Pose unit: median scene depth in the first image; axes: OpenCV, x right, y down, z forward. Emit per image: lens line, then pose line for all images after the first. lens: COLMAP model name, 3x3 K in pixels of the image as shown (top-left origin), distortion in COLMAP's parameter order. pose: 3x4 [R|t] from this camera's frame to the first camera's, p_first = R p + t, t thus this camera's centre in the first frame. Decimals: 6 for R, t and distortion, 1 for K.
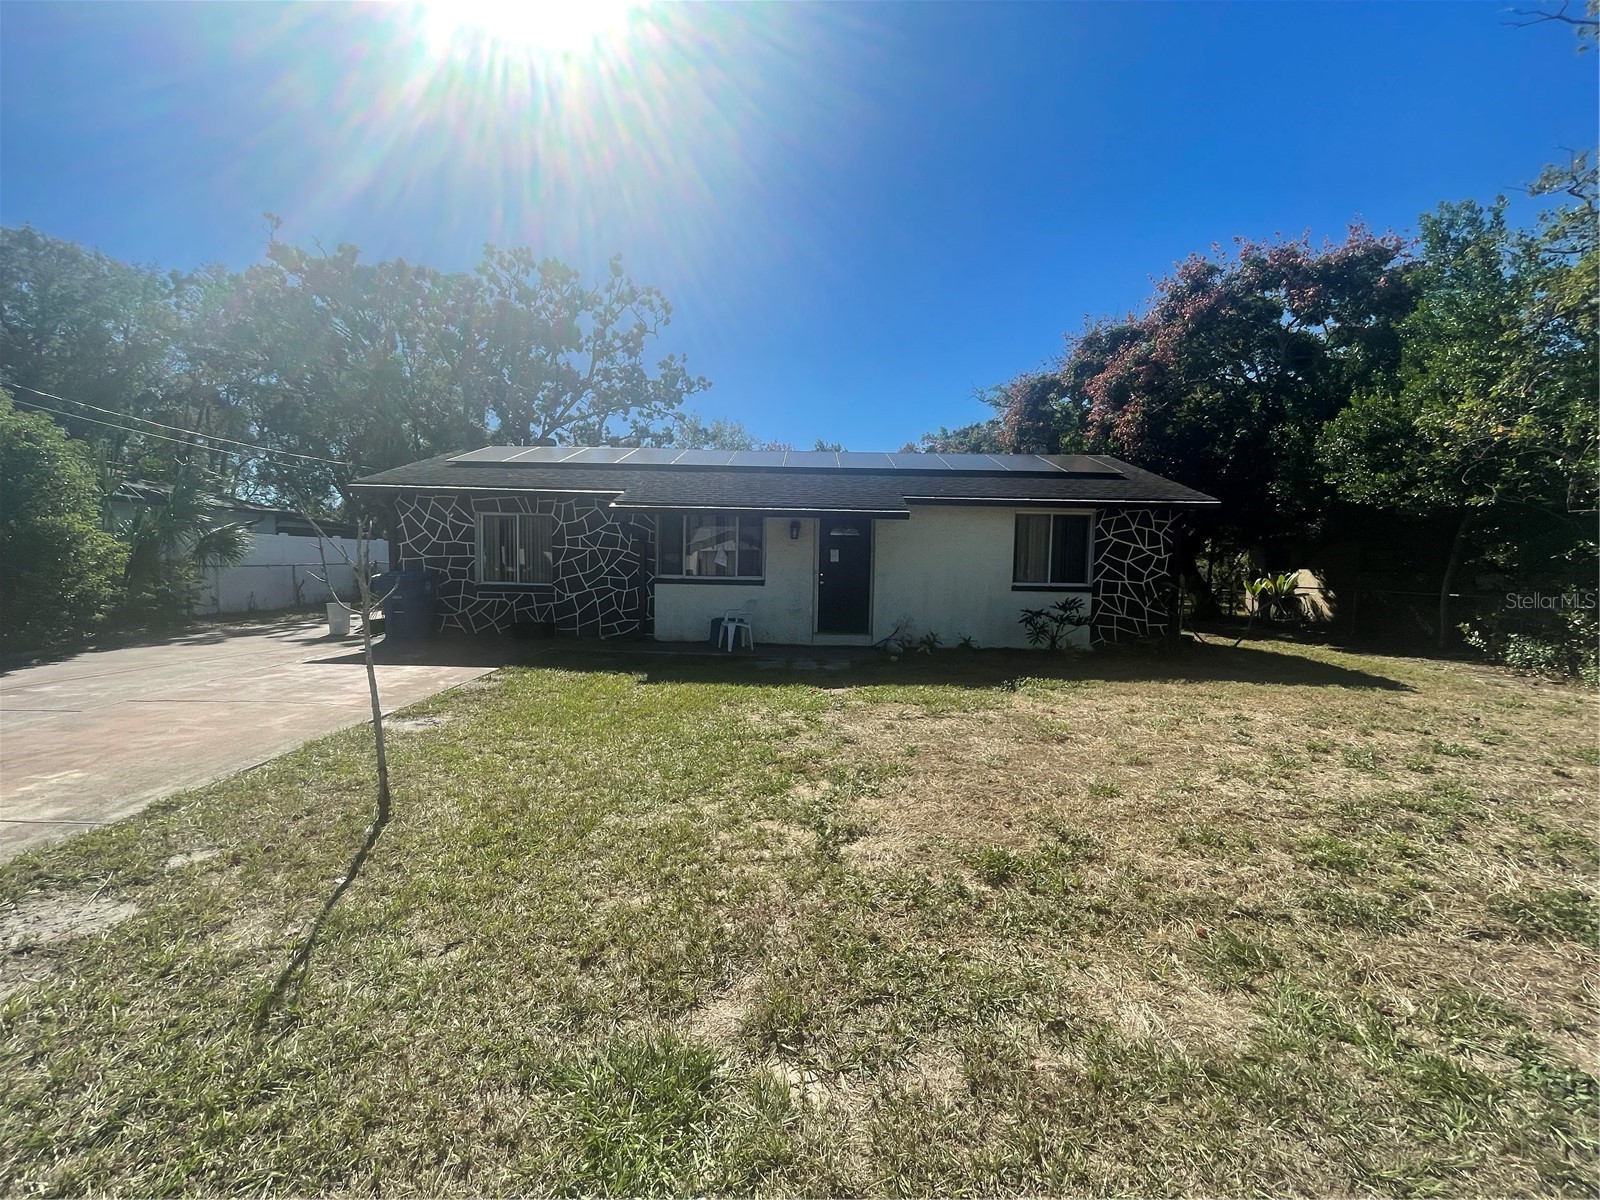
lens RADIAL K [[646.9, 0, 797.3], [0, 646.9, 601.9], [0, 0, 1]] dist [-0.003537, 0.000137]
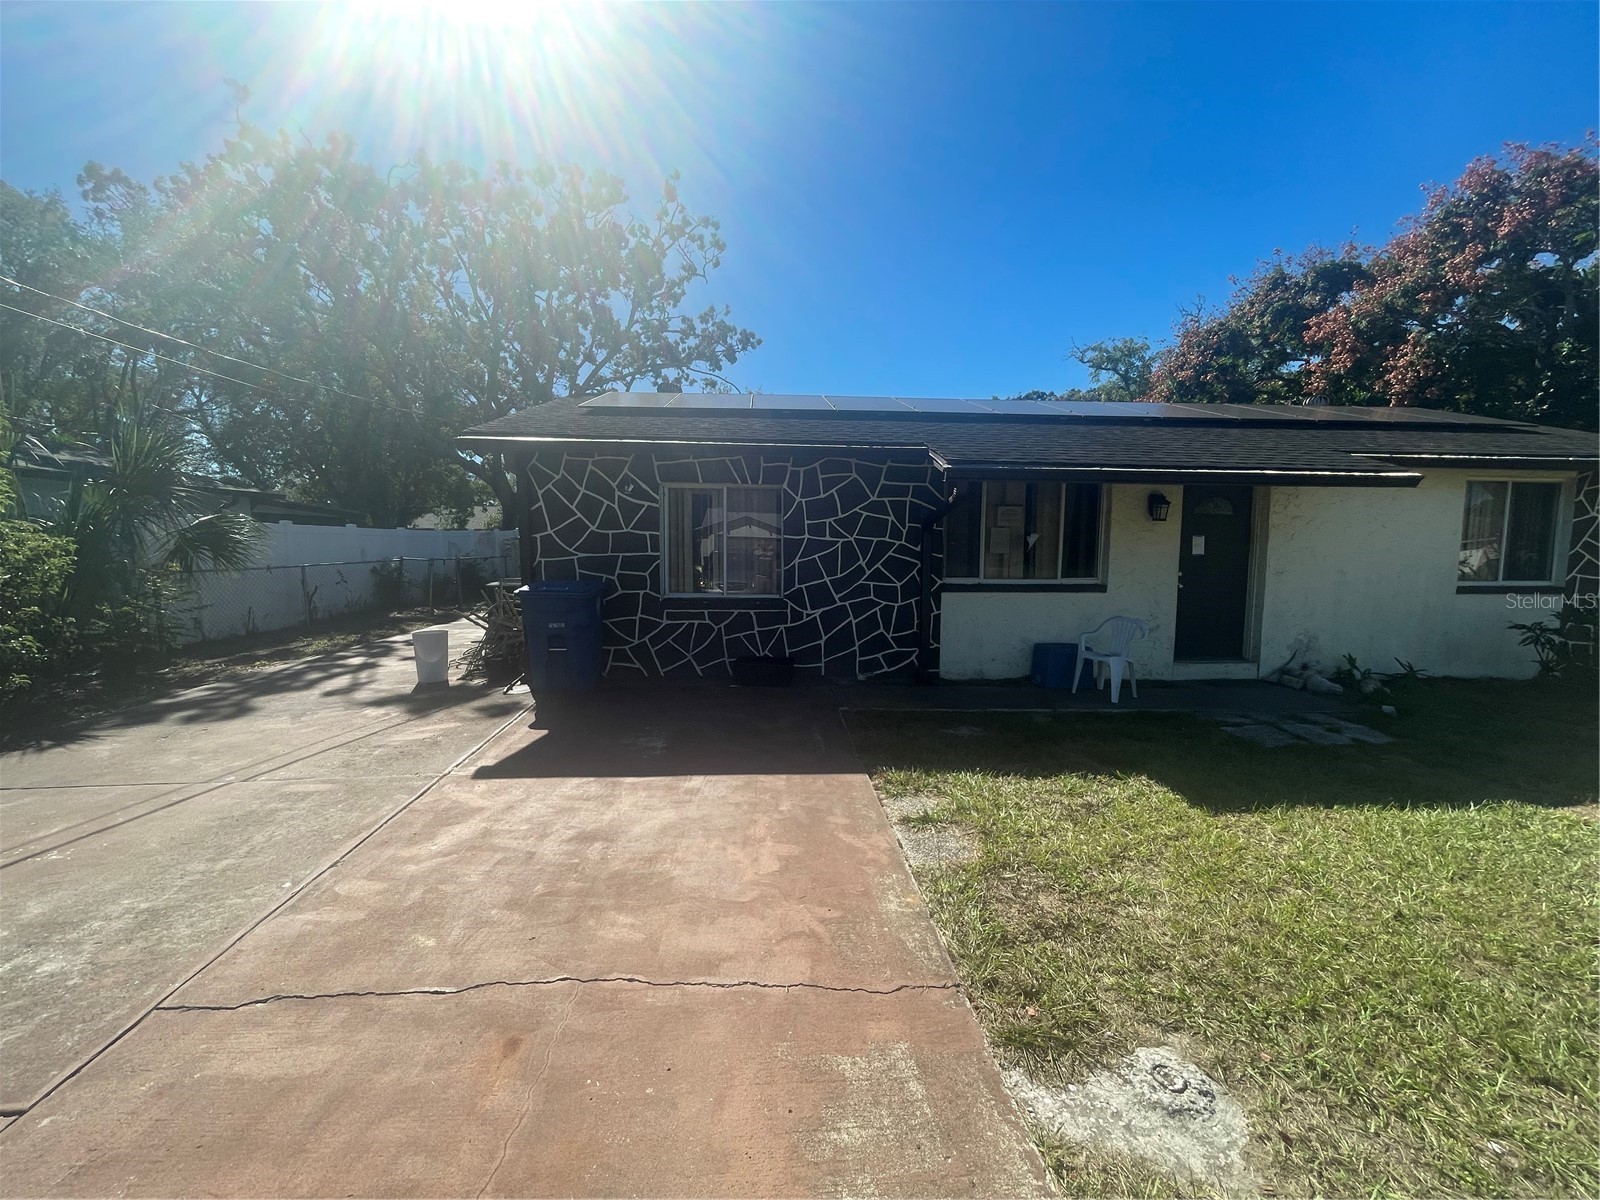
lens RADIAL K [[646.9, 0, 801.9], [0, 646.9, 603.7], [0, 0, 1]] dist [-0.003537, 0.000137]
pose [[0.997402, -0.019817, 0.069263, -0.404591], [0.017788, 0.999398, 0.029789, -0.038320], [-0.069811, -0.028480, 0.997154, 0.362530]]
